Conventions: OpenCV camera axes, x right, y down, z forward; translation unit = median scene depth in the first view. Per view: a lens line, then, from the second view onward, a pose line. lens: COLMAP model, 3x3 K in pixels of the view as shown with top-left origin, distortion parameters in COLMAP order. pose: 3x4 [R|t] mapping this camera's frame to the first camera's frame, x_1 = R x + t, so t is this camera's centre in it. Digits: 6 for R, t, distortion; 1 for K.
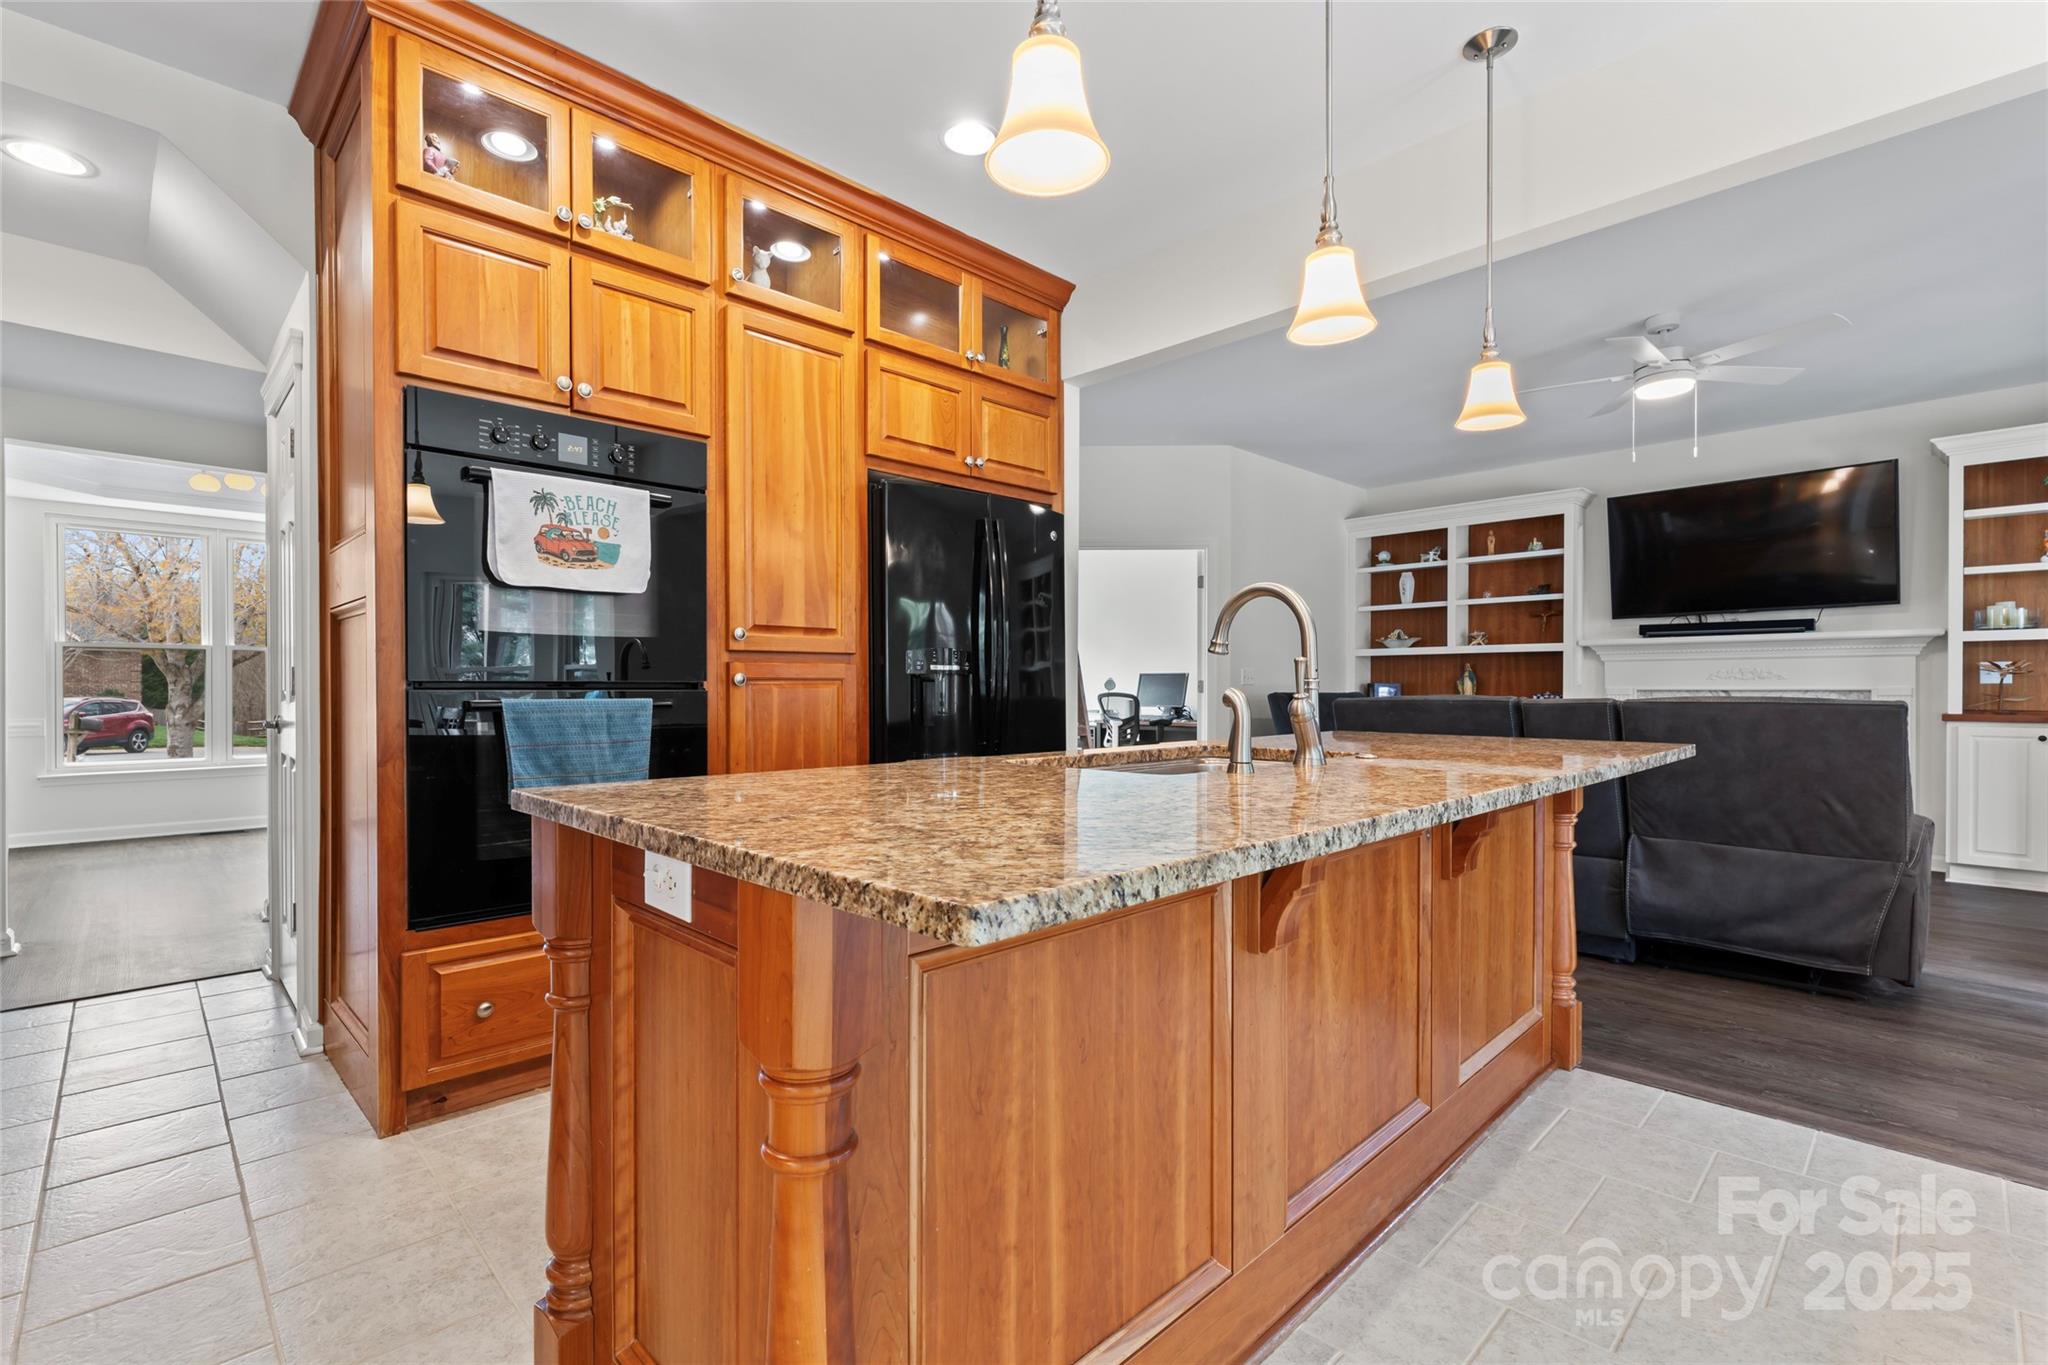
lens RADIAL K [[923.1, 0, 1030.4], [0, 923.1, 683.6], [0, 0, 1]] dist [-0.000686, -0.000609]
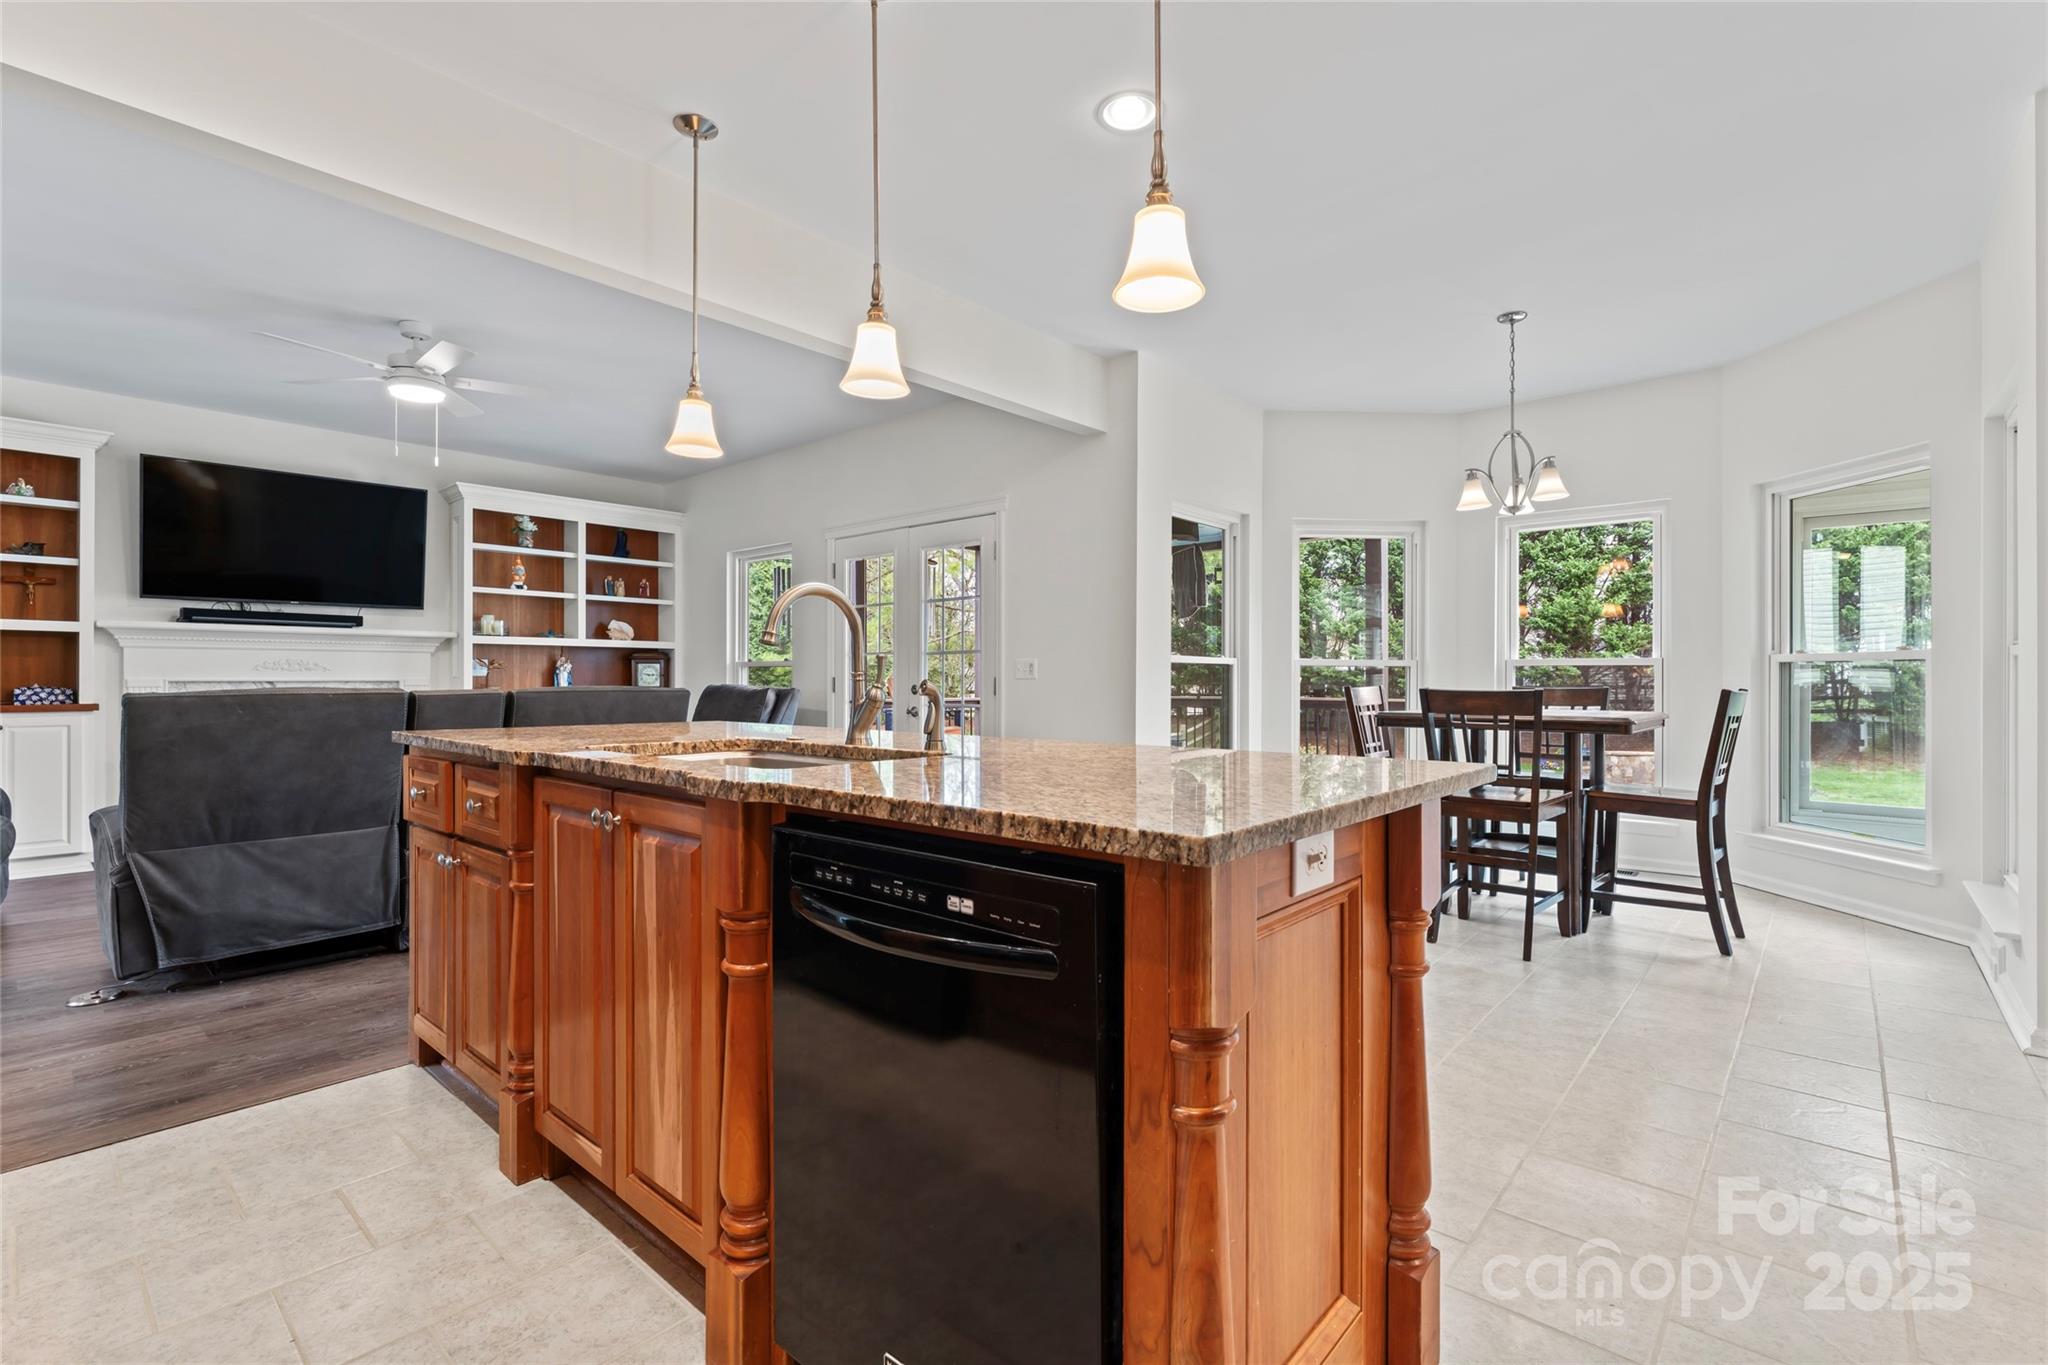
lens RADIAL K [[923.1, 0, 1013.2], [0, 923.1, 679.5], [0, 0, 1]] dist [-0.000686, -0.000609]
pose [[-0.060518, 0.000939, 0.998167, -0.335848], [-0.006753, 0.999976, -0.001351, 0.001295], [-0.998144, -0.006822, -0.060511, 0.326956]]
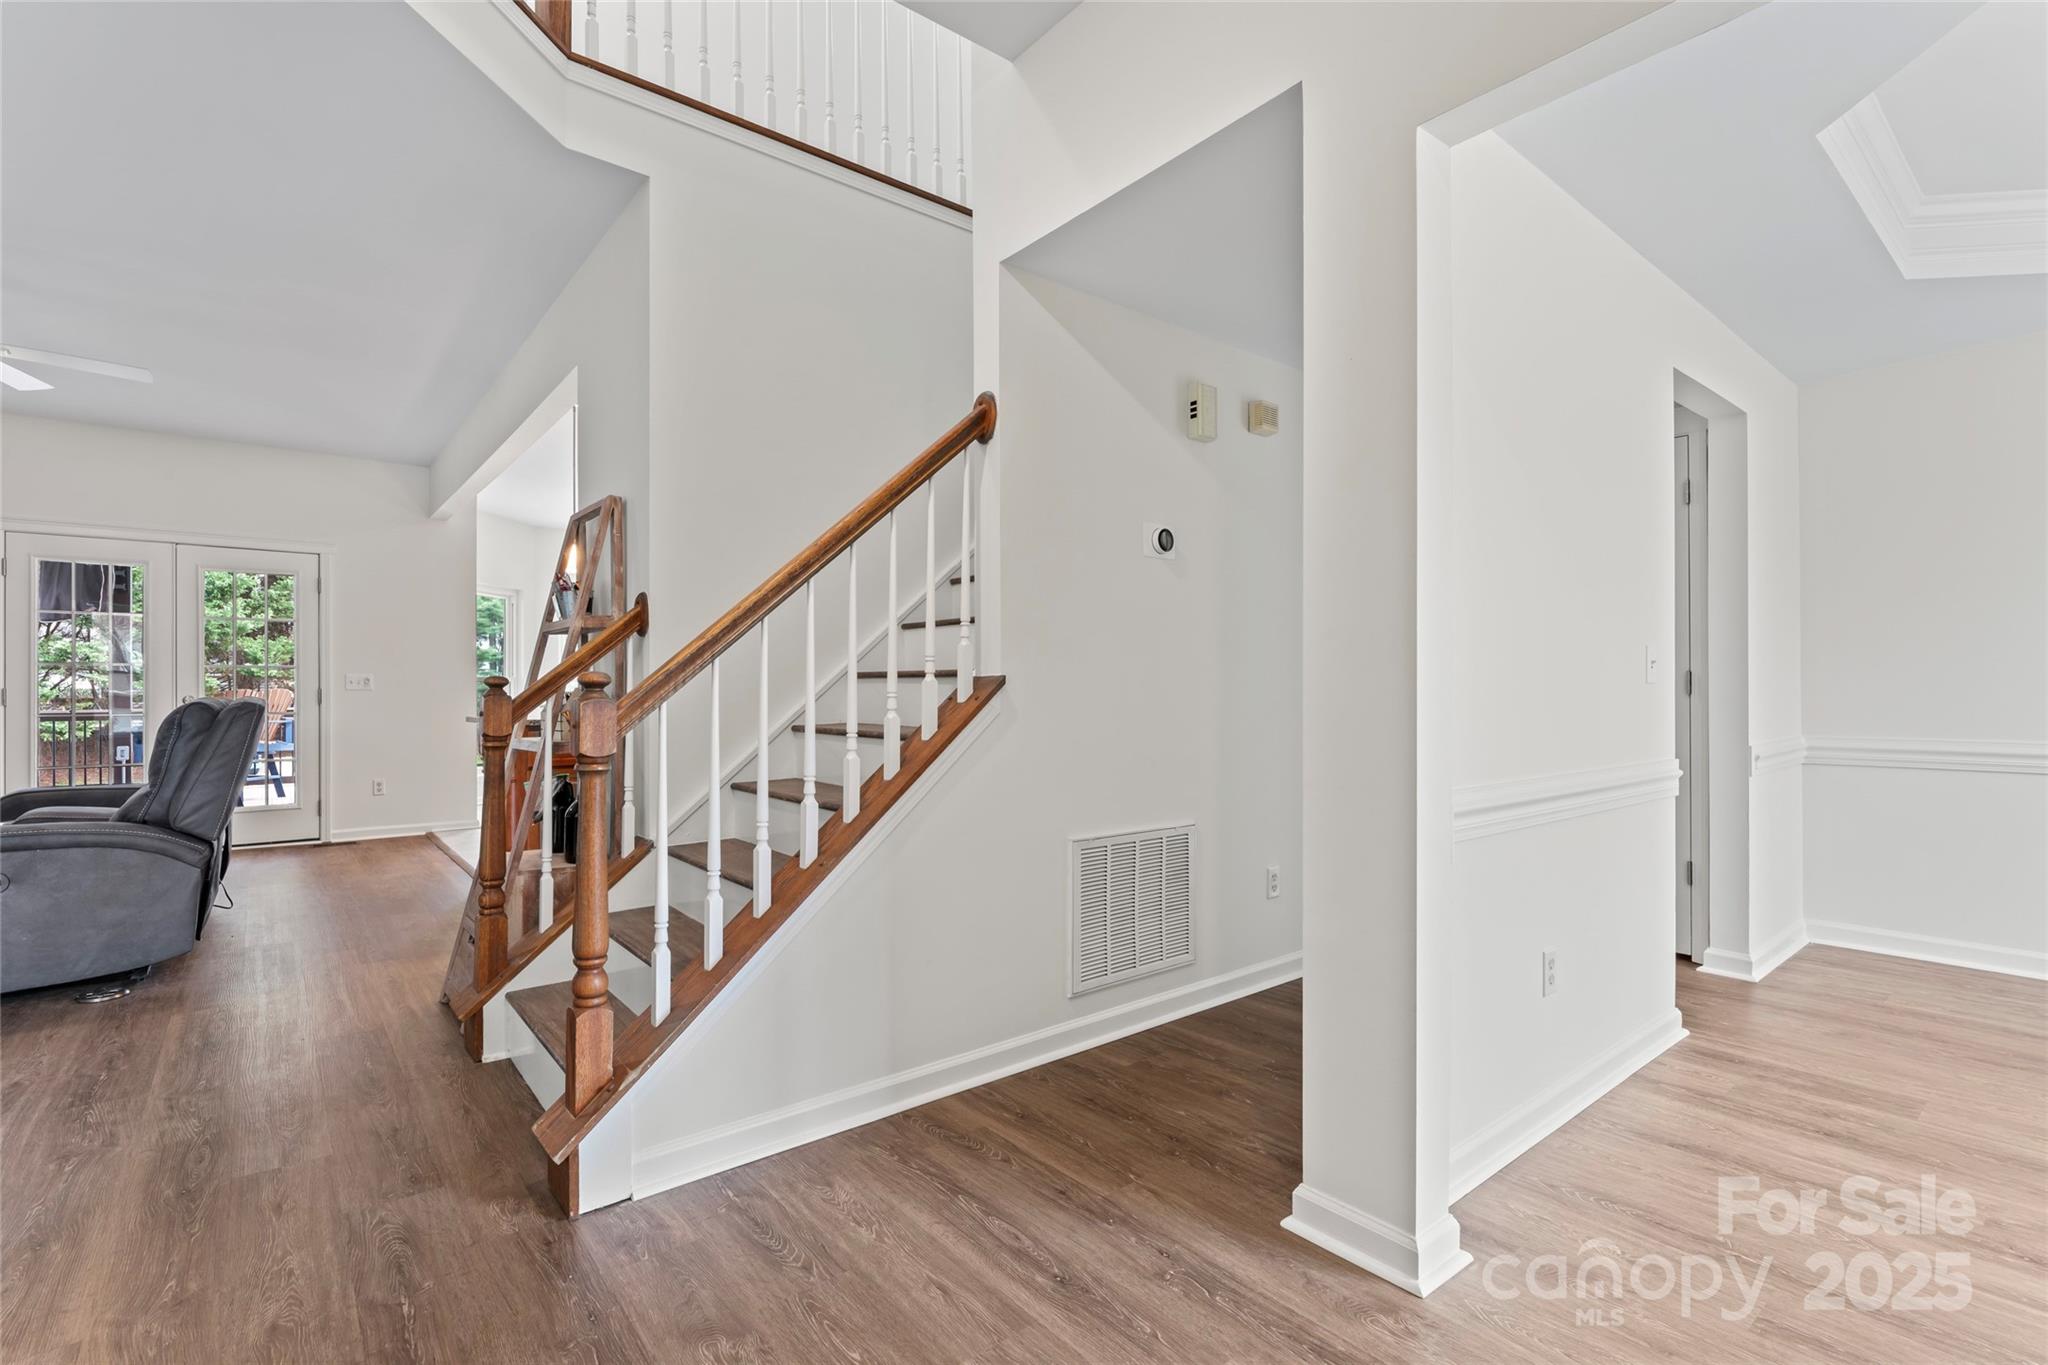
lens RADIAL K [[923.1, 0, 1017.4], [0, 923.1, 688.5], [0, 0, 1]] dist [-0.000686, -0.000609]
pose [[-0.995284, 0.004181, 0.096913, -0.364689], [0.003583, 0.999973, -0.006346, 0.007808], [-0.096937, -0.005969, -0.995273, 1.475673]]
